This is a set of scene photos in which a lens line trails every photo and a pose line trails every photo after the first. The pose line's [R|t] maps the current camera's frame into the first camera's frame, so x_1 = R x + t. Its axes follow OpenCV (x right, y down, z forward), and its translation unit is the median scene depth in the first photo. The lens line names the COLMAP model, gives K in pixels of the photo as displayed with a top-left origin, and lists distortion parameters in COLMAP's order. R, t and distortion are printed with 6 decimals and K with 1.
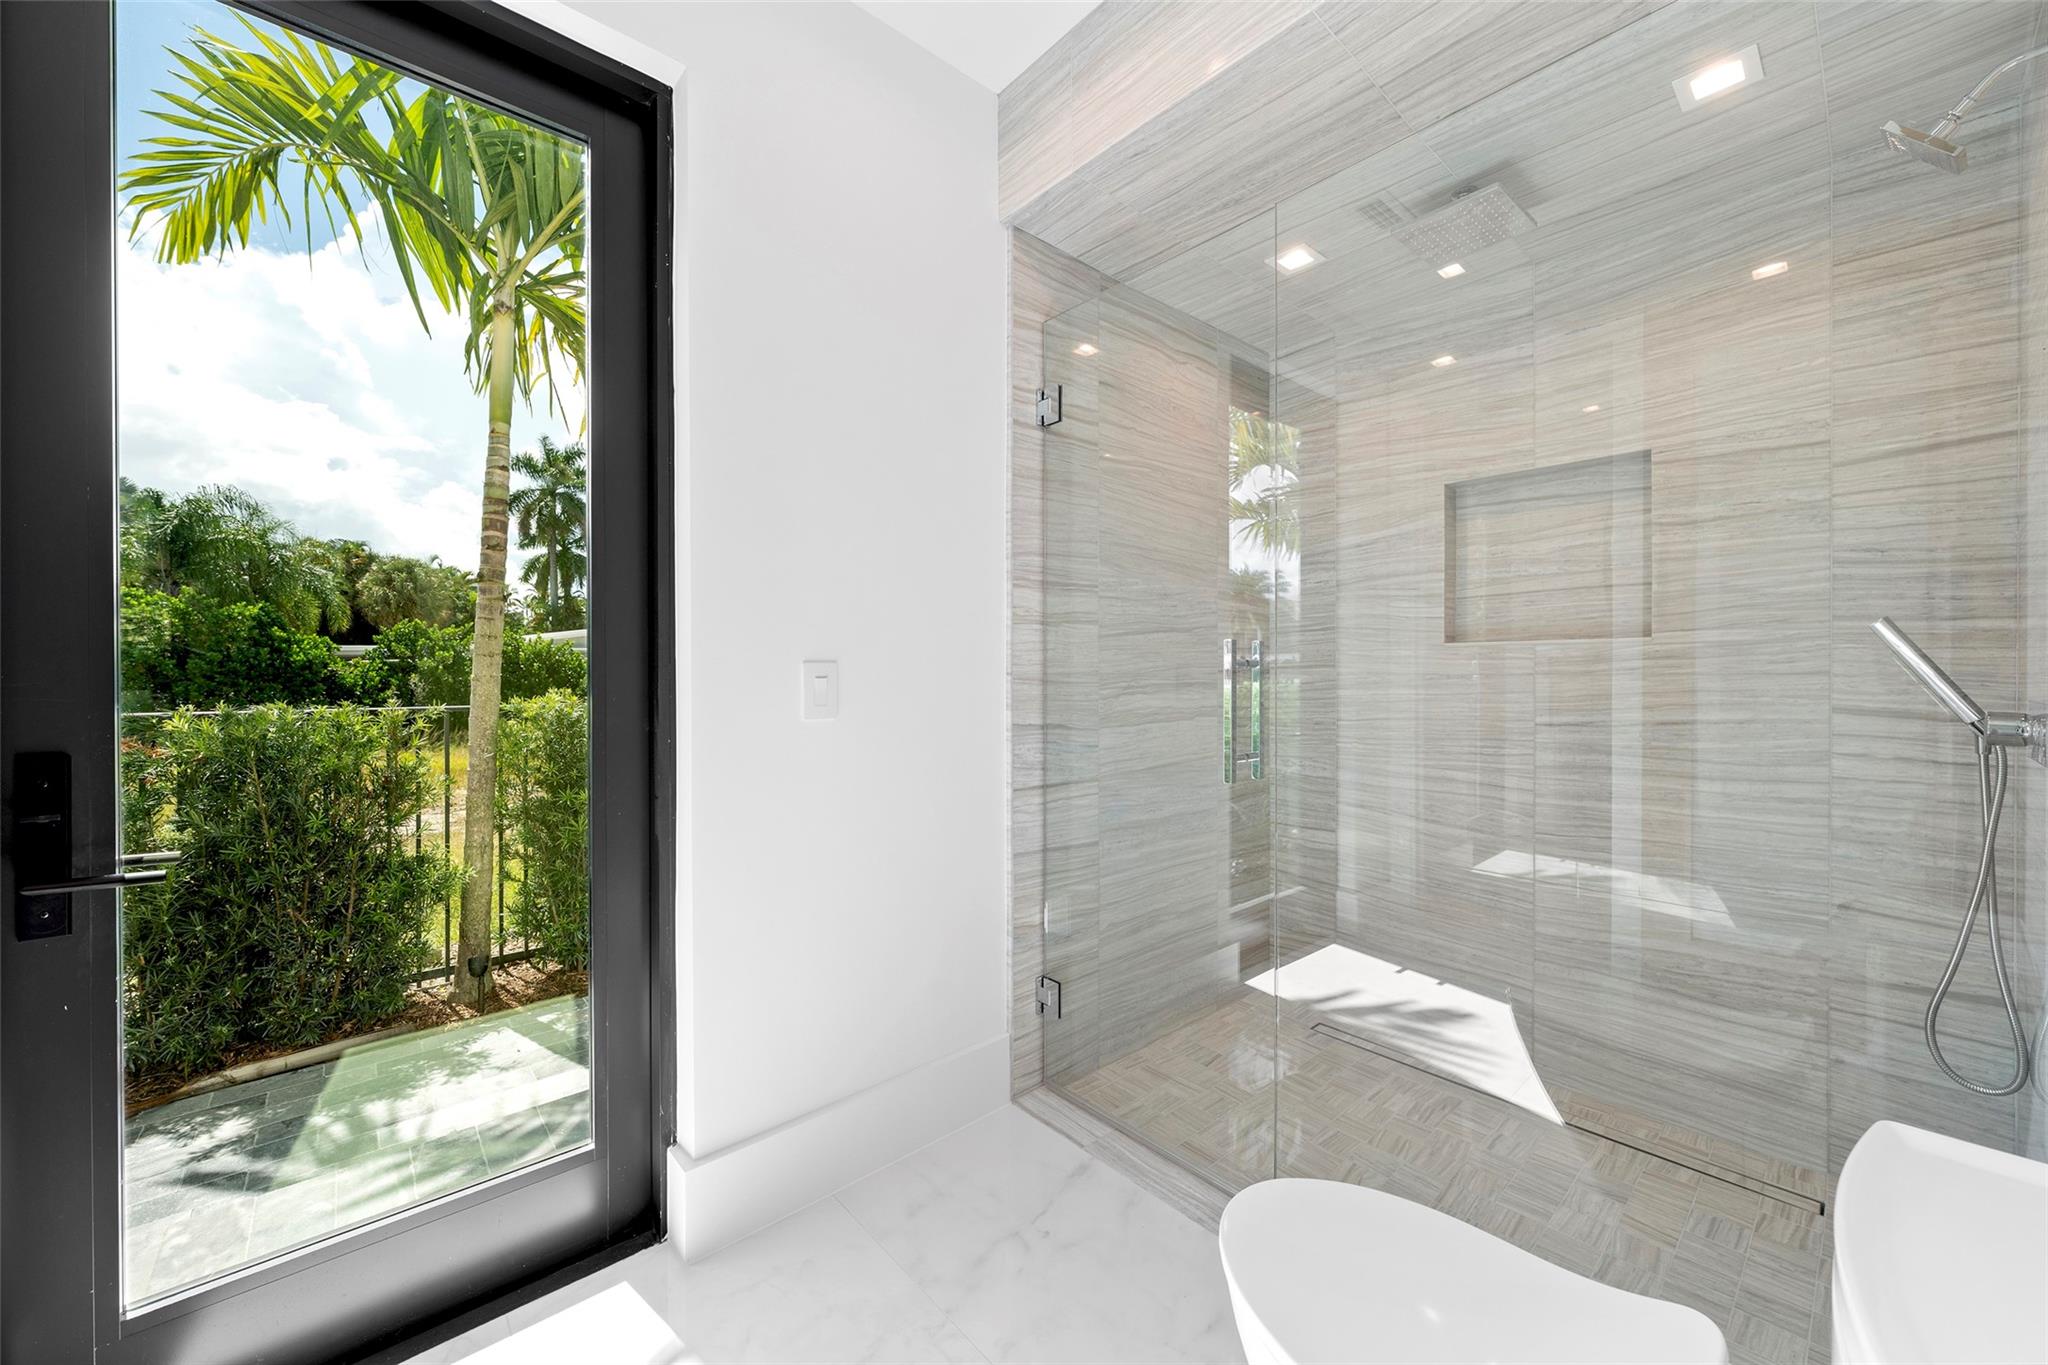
lens RADIAL K [[790.7, 0, 1025.1], [0, 790.7, 674.5], [0, 0, 1]] dist [-0.003037, 0.000145]
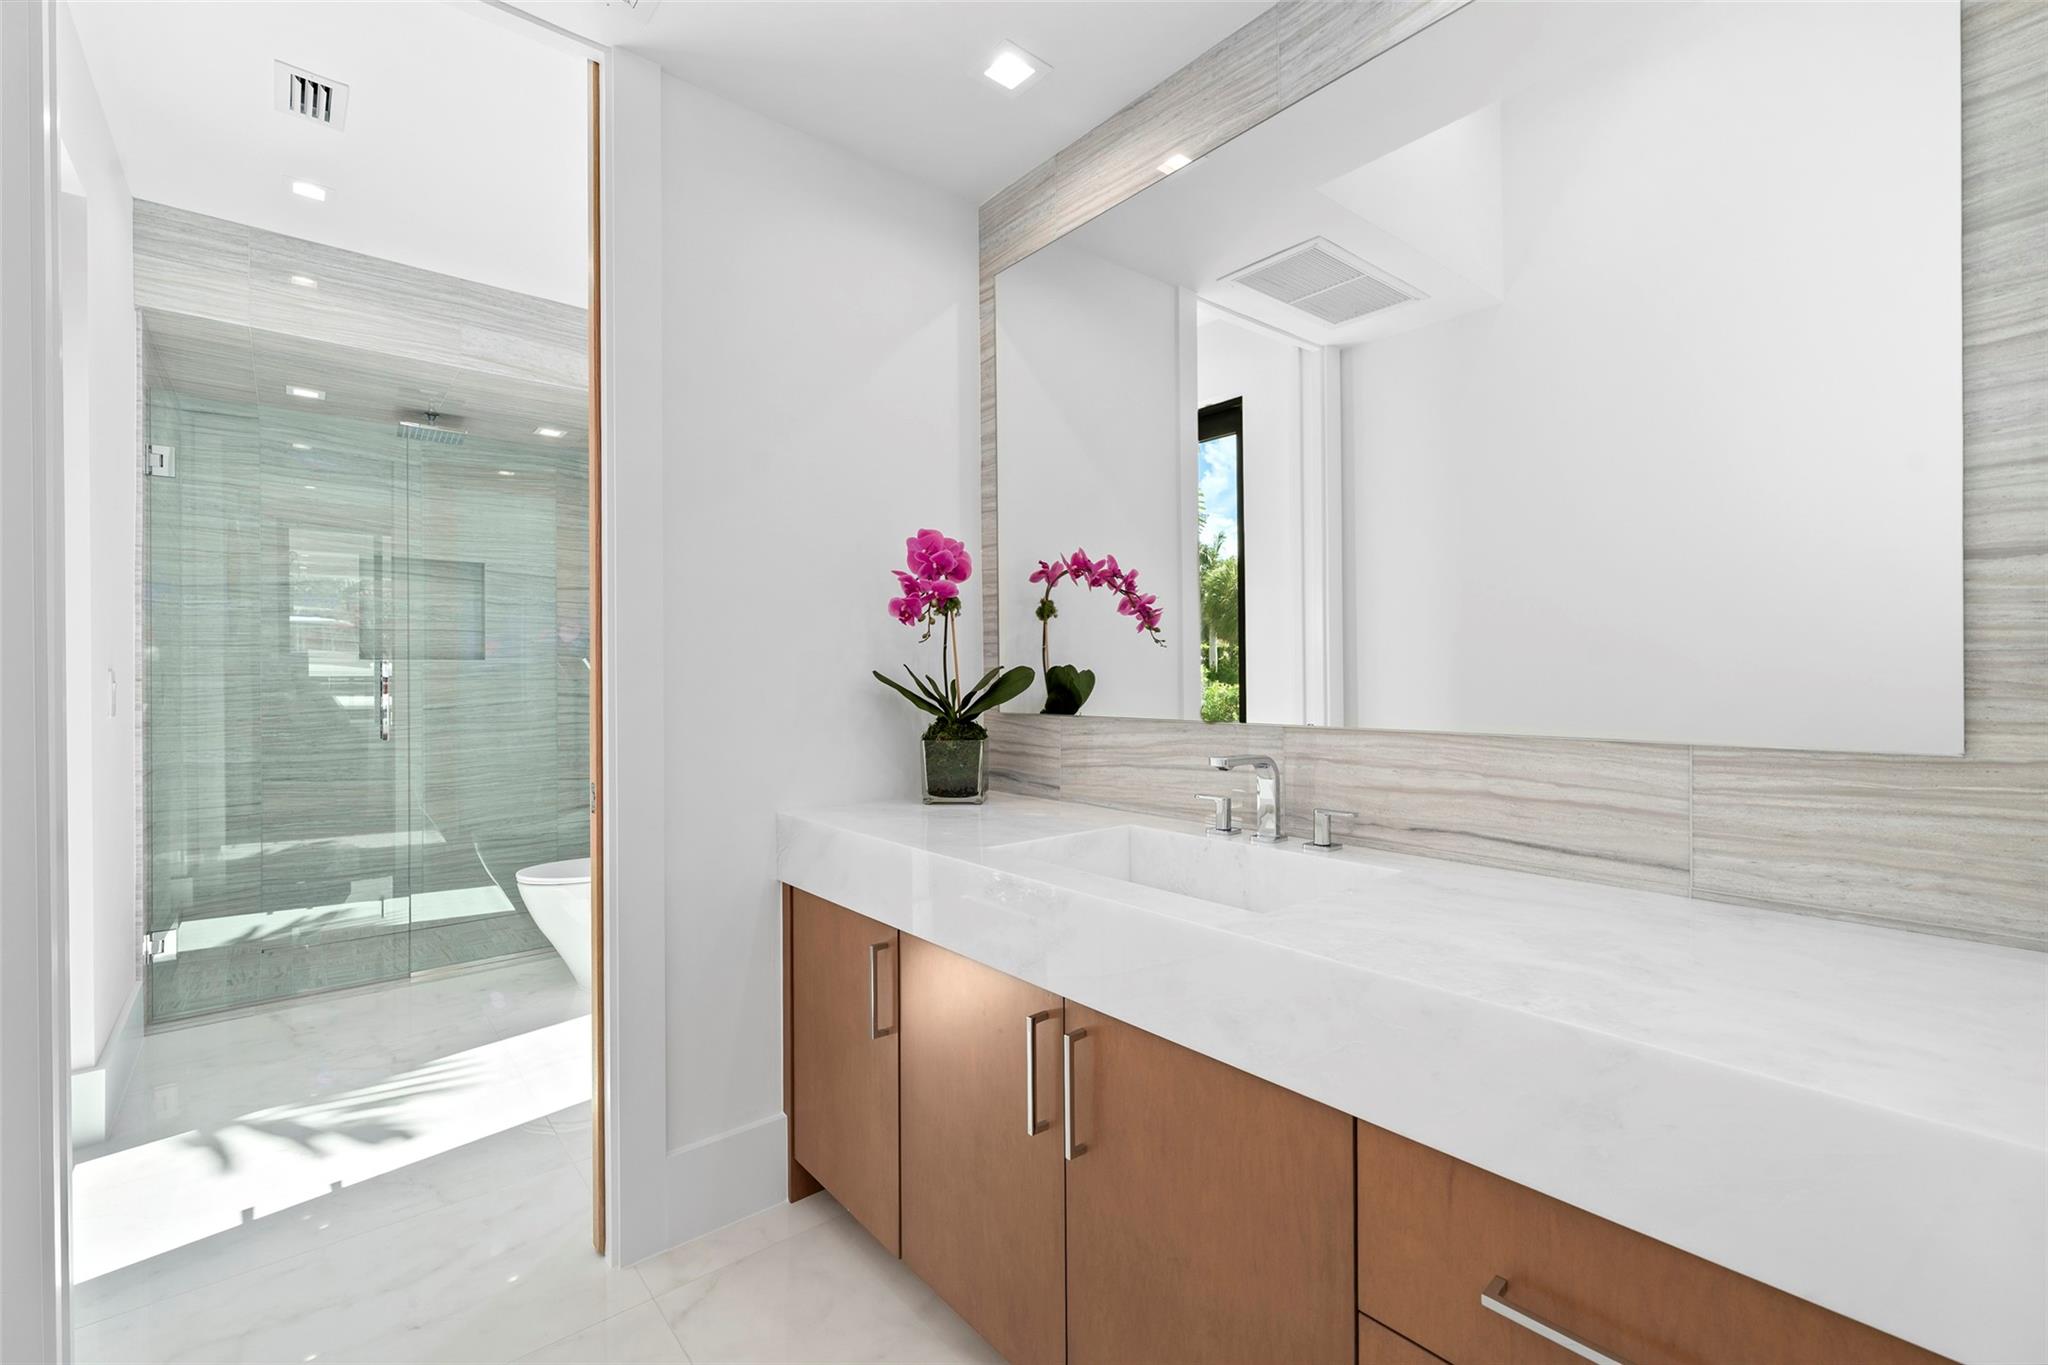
lens RADIAL K [[906.6, 0, 1024.4], [0, 906.6, 681.5], [0, 0, 1]] dist [0.000186, 0.000018]
pose [[0.043706, -0.001872, 0.999043, -1.392408], [0.007178, 0.999973, 0.001559, 0.011039], [-0.999019, 0.007103, 0.043718, -0.424927]]
